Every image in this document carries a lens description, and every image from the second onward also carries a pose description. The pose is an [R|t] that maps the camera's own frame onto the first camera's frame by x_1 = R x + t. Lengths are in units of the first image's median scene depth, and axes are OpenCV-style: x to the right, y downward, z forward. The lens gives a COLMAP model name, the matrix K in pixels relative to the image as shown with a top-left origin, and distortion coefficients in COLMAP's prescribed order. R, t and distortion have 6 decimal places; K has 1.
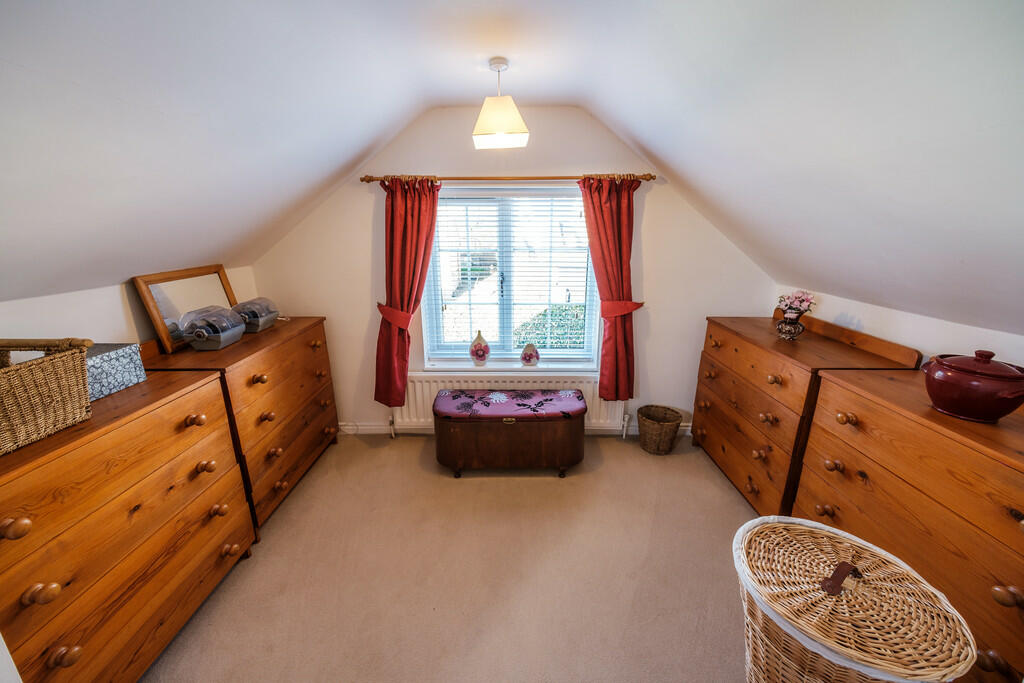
lens RADIAL K [[396.6, 0, 513.6], [0, 396.6, 339.3], [0, 0, 1]] dist [0.014681, -0.000325]
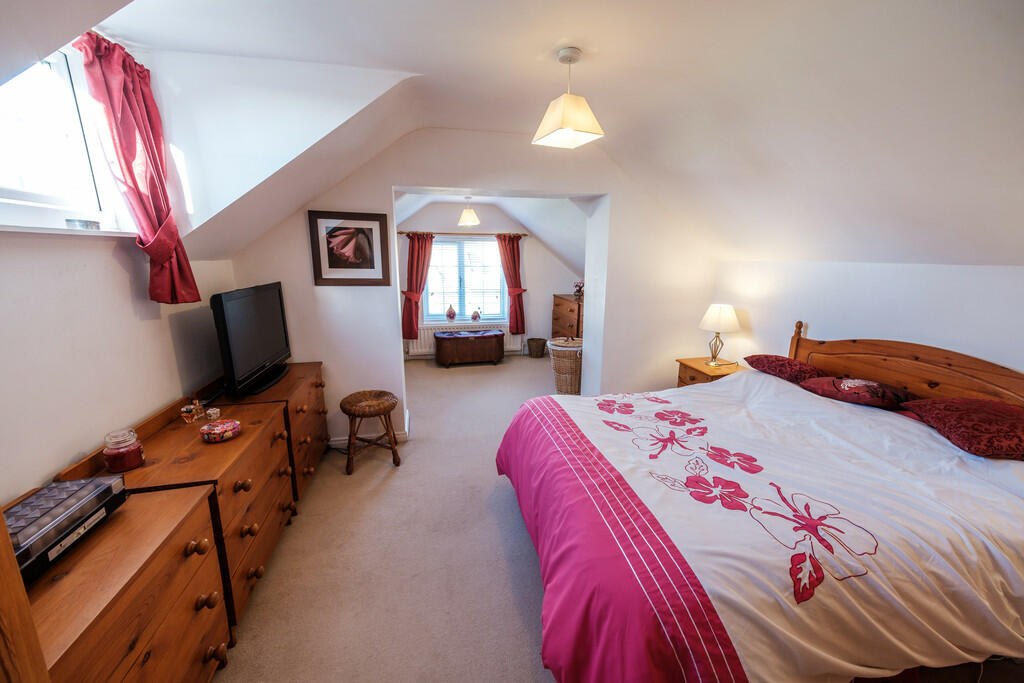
lens RADIAL K [[396.6, 0, 513.6], [0, 396.6, 339.3], [0, 0, 1]] dist [0.014681, -0.000325]
pose [[0.973070, -0.039983, 0.227014, -0.264670], [0.054624, 0.996787, -0.058580, 0.320691], [-0.223943, 0.069403, 0.972128, -1.145731]]
